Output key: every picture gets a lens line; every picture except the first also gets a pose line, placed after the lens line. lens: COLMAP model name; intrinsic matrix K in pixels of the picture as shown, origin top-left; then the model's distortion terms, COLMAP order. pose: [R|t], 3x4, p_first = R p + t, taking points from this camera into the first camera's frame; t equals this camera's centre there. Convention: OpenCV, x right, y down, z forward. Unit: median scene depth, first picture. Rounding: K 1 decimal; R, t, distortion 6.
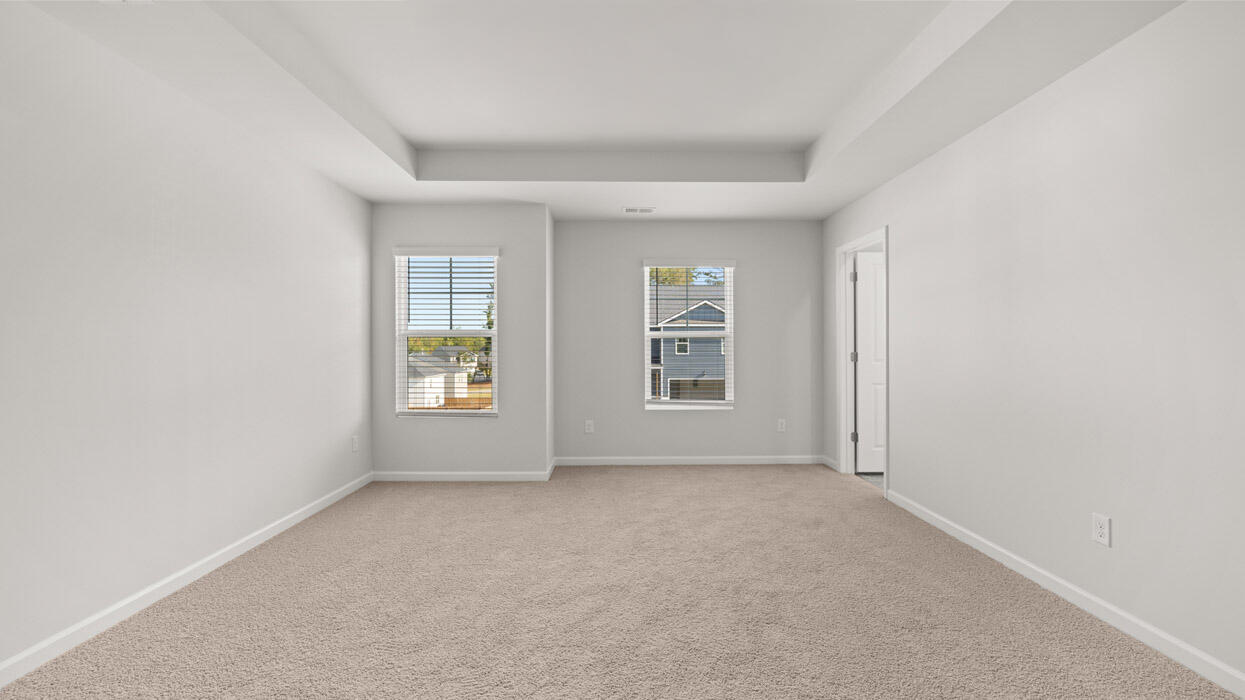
lens RADIAL K [[522.1, 0, 617.9], [0, 522.1, 349.2], [0, 0, 1]] dist [-0.004490, -0.000069]
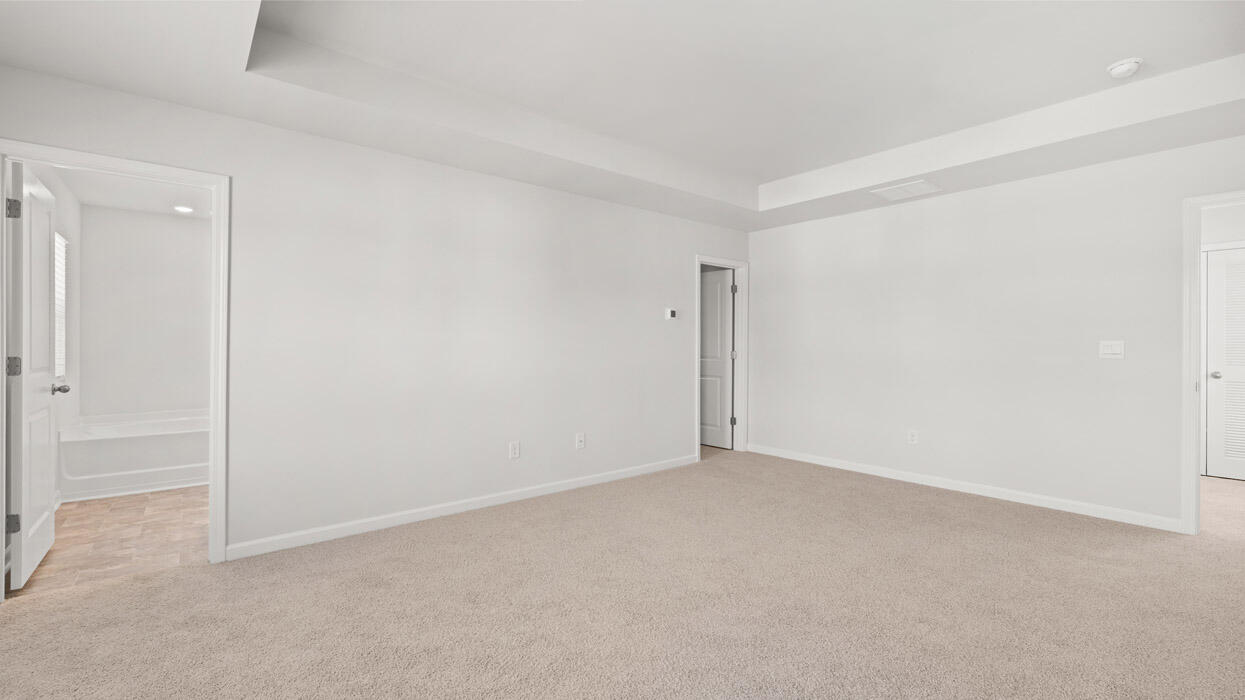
lens RADIAL K [[522.1, 0, 626.2], [0, 522.1, 345.4], [0, 0, 1]] dist [-0.004490, -0.000069]
pose [[-0.630703, -0.002462, 0.776020, -0.334745], [0.001399, 0.999990, 0.004310, -0.006891], [-0.776023, 0.003803, -0.630693, 0.904869]]
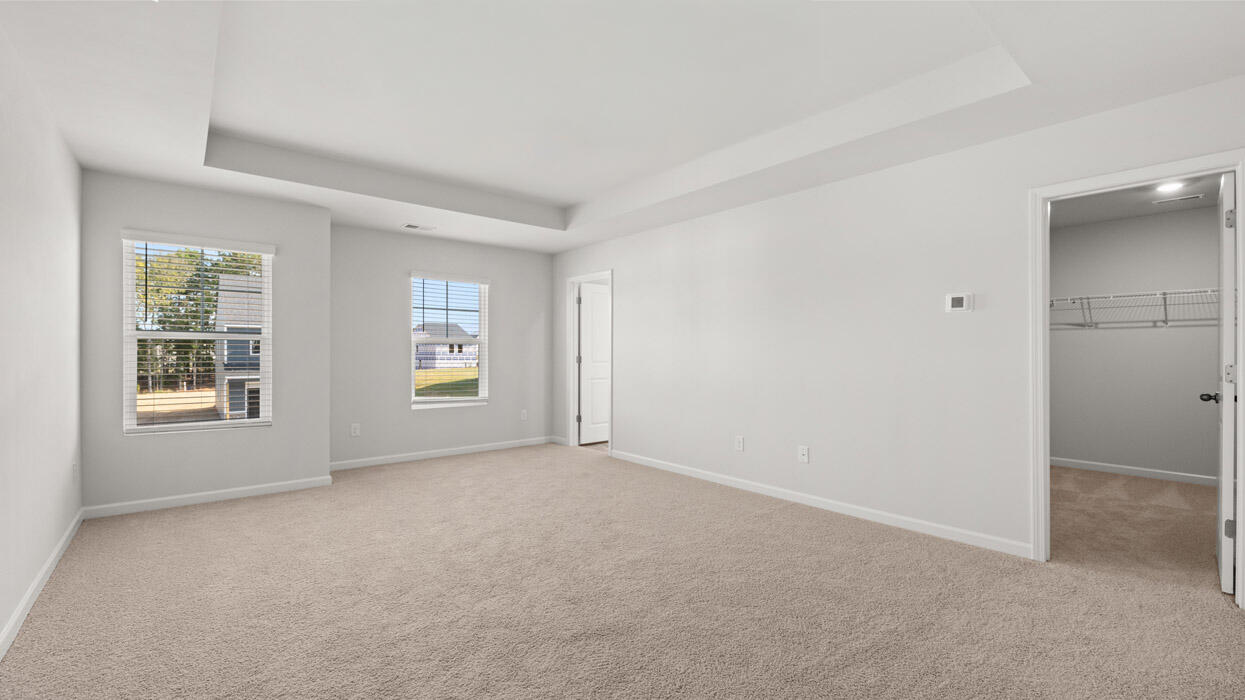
lens RADIAL K [[522.1, 0, 622.3], [0, 522.1, 352.7], [0, 0, 1]] dist [-0.004490, -0.000069]
pose [[0.773339, 0.003229, 0.633985, -0.342560], [-0.000179, 0.999988, -0.004875, 0.003461], [-0.633993, 0.003656, 0.773330, -0.131772]]
